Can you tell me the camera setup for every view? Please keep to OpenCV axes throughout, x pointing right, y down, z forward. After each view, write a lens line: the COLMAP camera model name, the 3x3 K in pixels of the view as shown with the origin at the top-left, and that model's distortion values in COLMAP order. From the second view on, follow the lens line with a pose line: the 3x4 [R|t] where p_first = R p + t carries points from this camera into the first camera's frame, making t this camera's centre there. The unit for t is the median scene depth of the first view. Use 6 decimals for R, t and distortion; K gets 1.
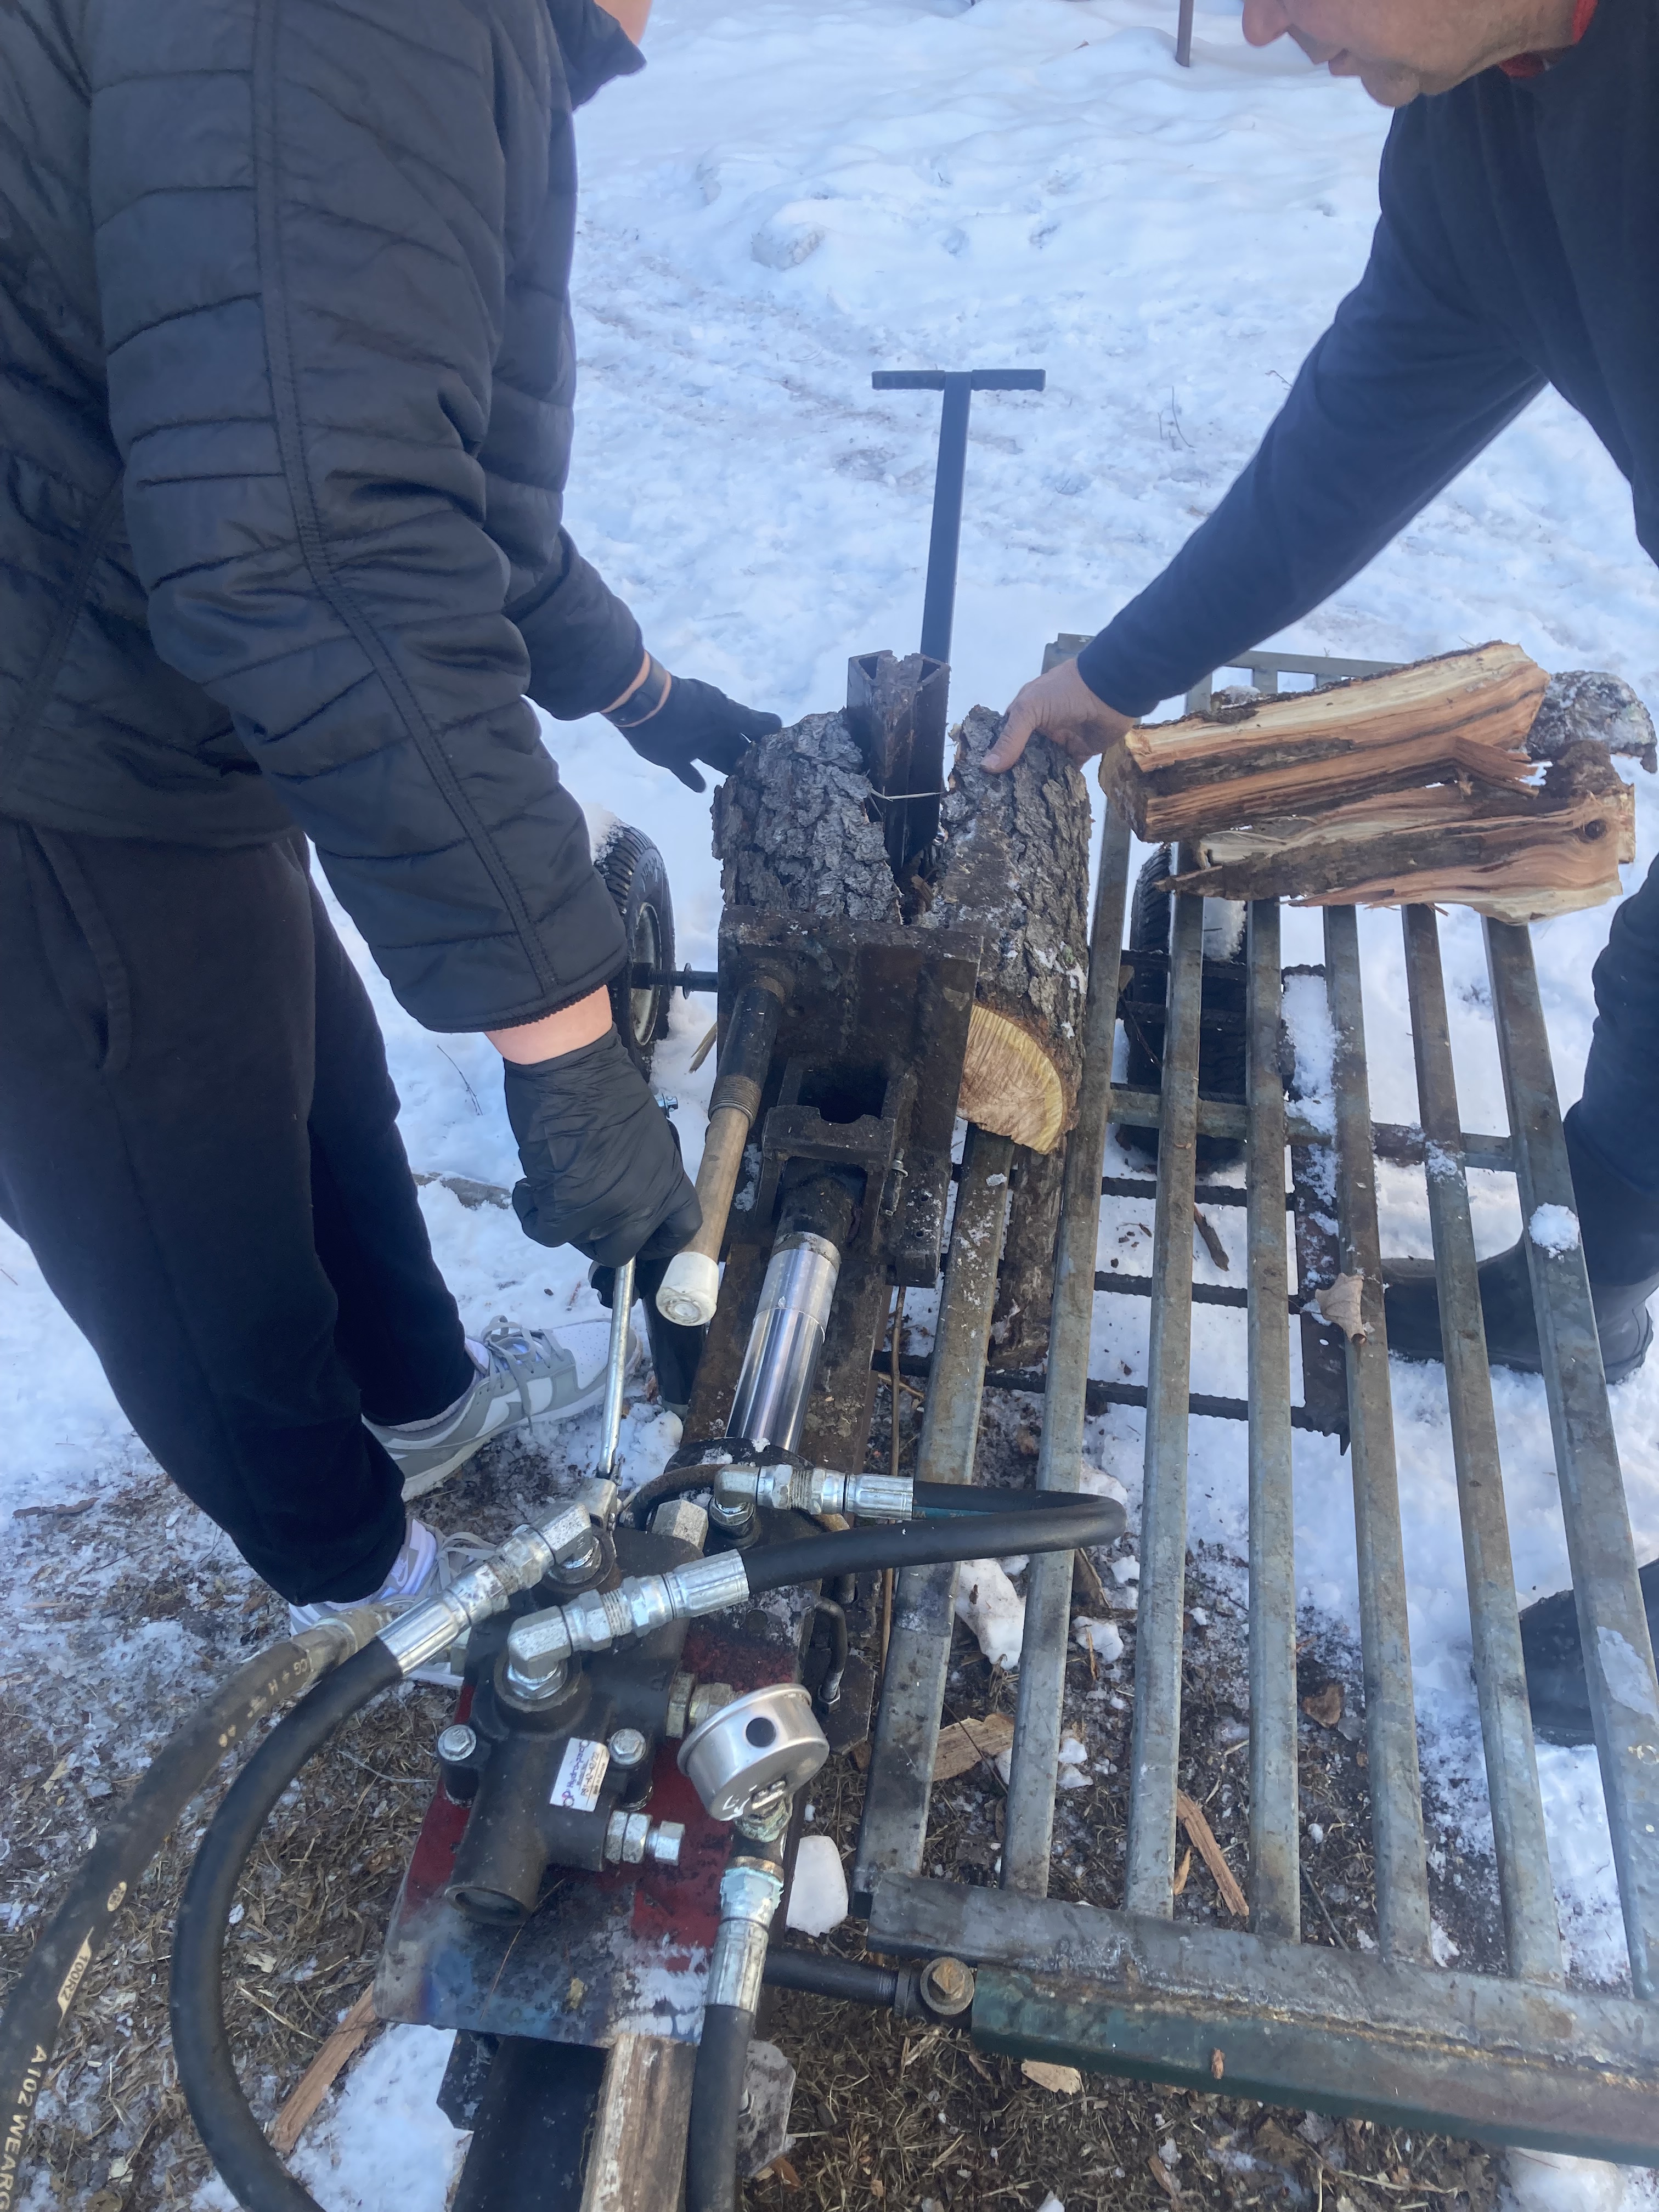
lens RADIAL K [[1809.5, 0, 829.5], [0, 1809.5, 1106.0], [0, 0, 1]] dist [0.077922, -0.091924]
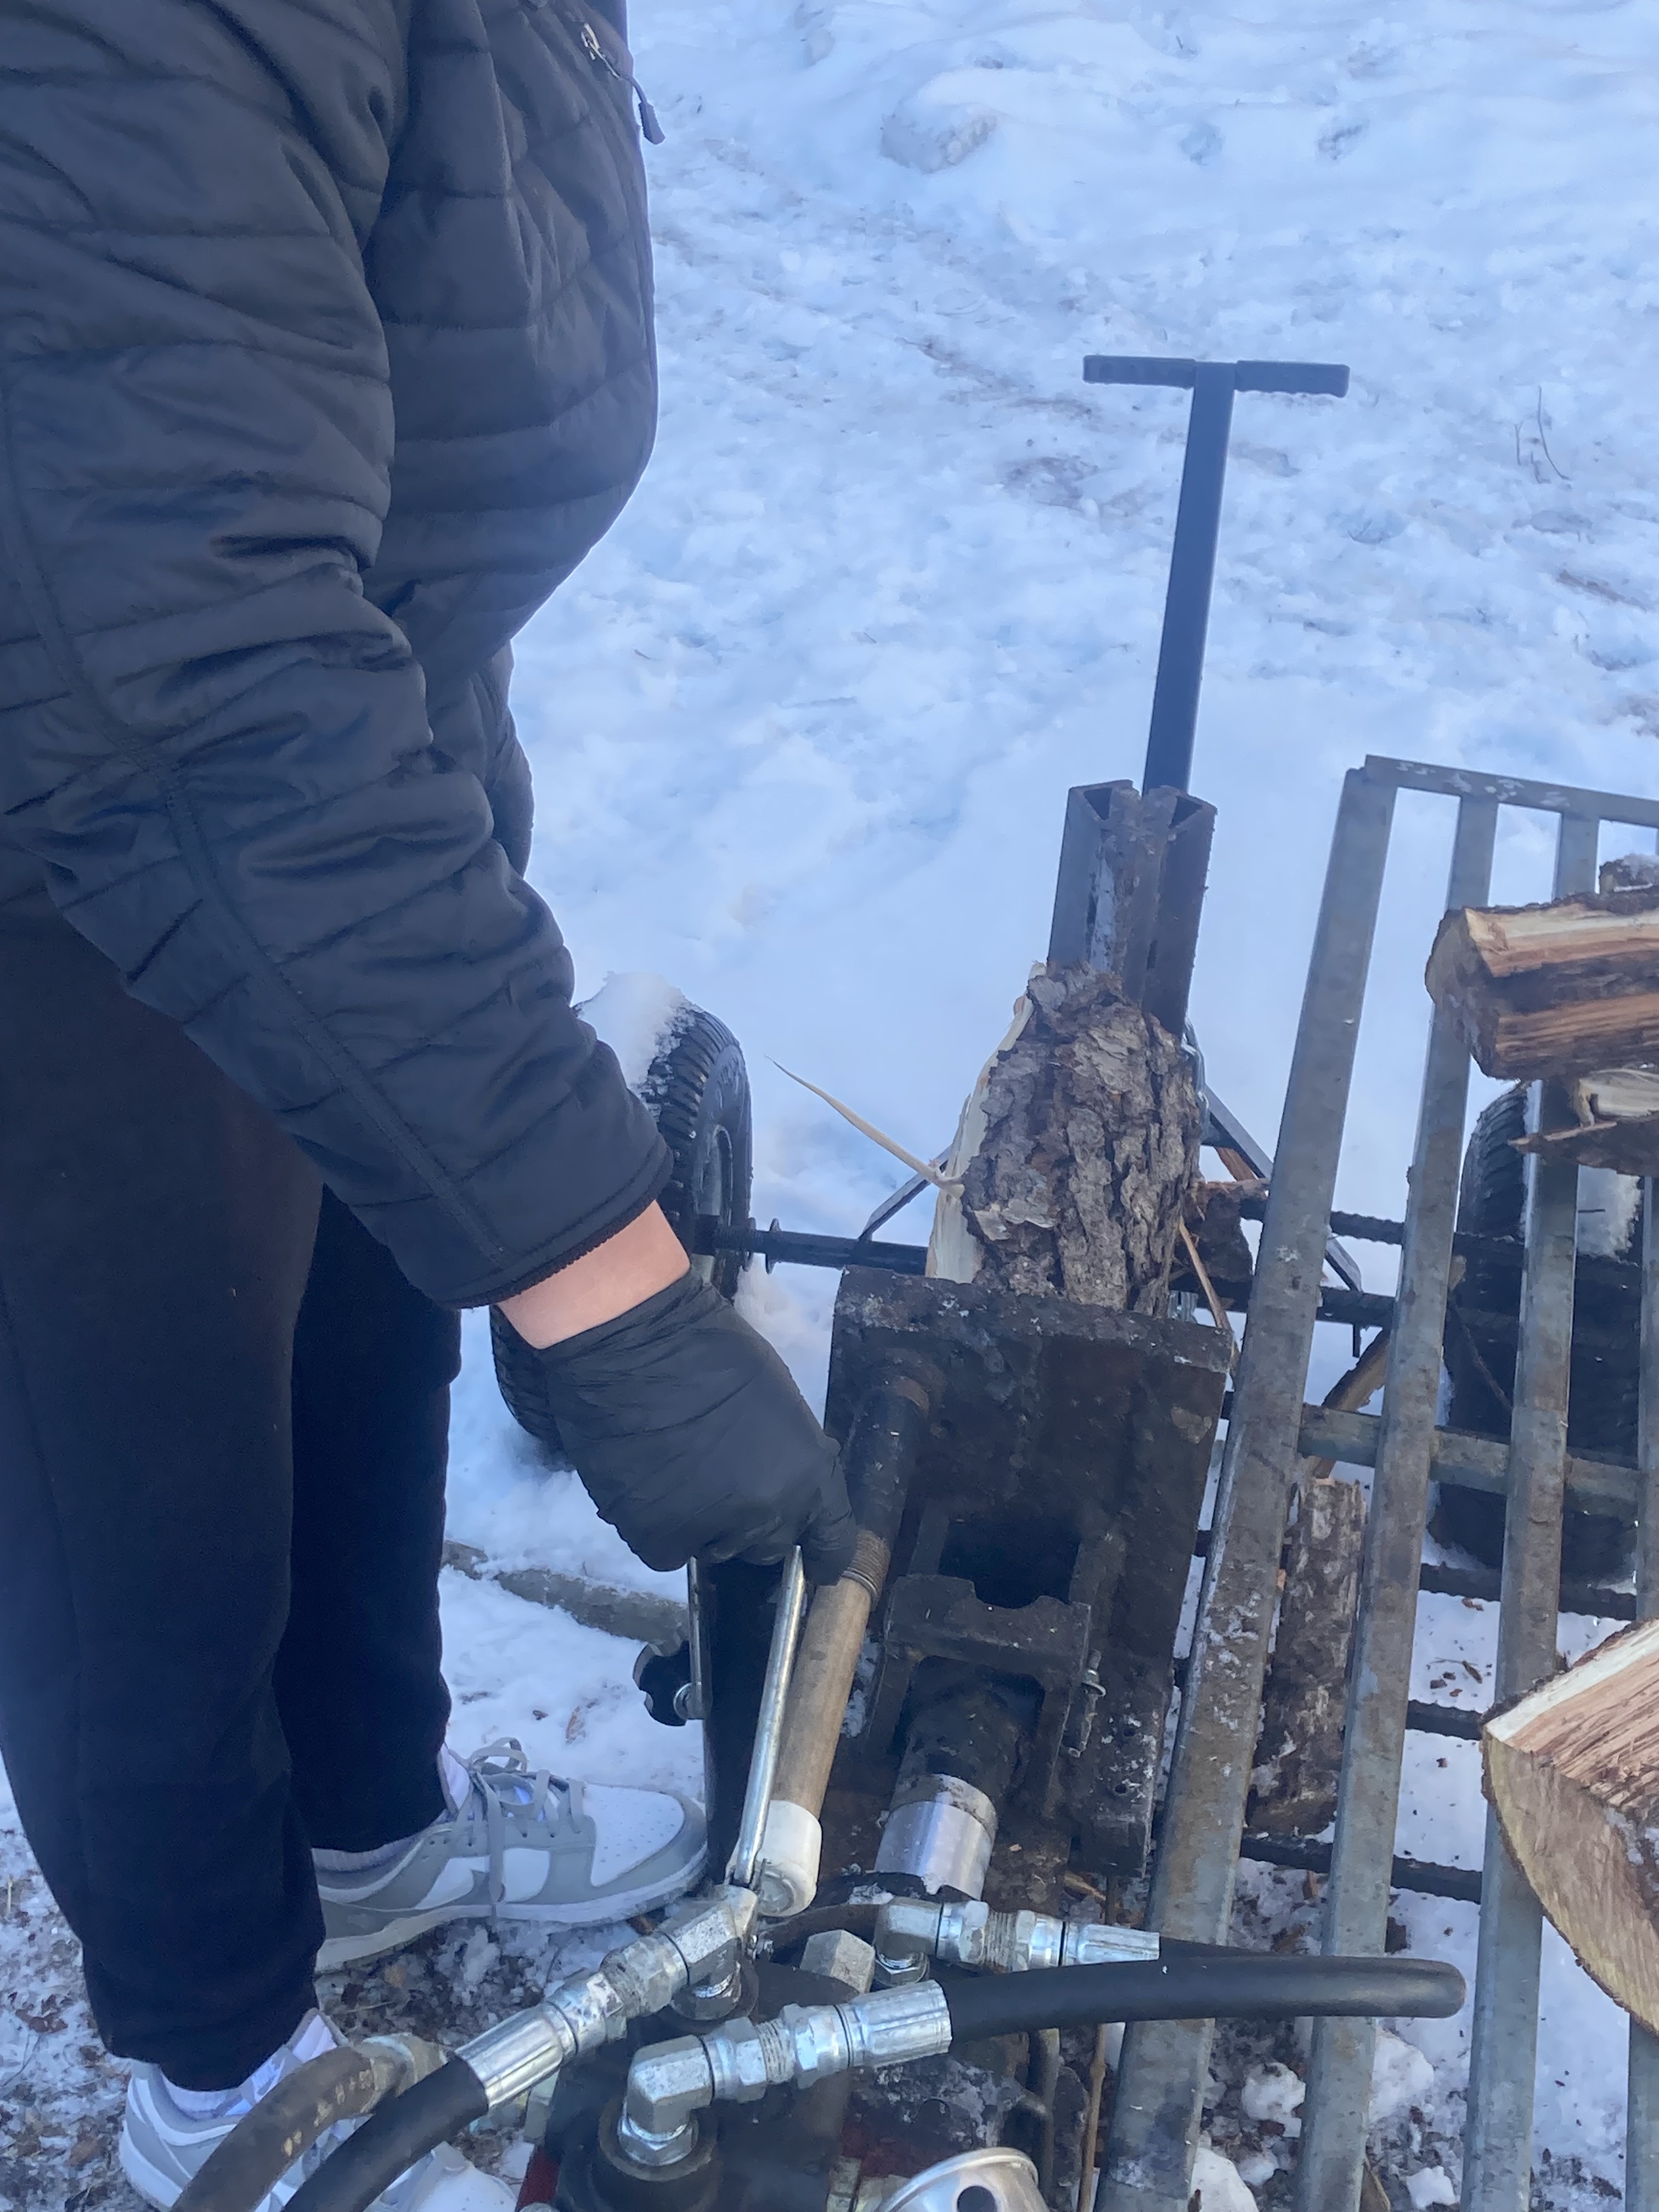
lens RADIAL K [[3129.4, 0, 829.5], [0, 3129.4, 1106.0], [0, 0, 1]] dist [0.274527, -0.983699]
pose [[0.997948, 0.059591, -0.023444, -0.044612], [-0.062142, 0.989591, -0.129803, 0.033355], [0.015464, 0.130994, 0.991263, -0.169938]]
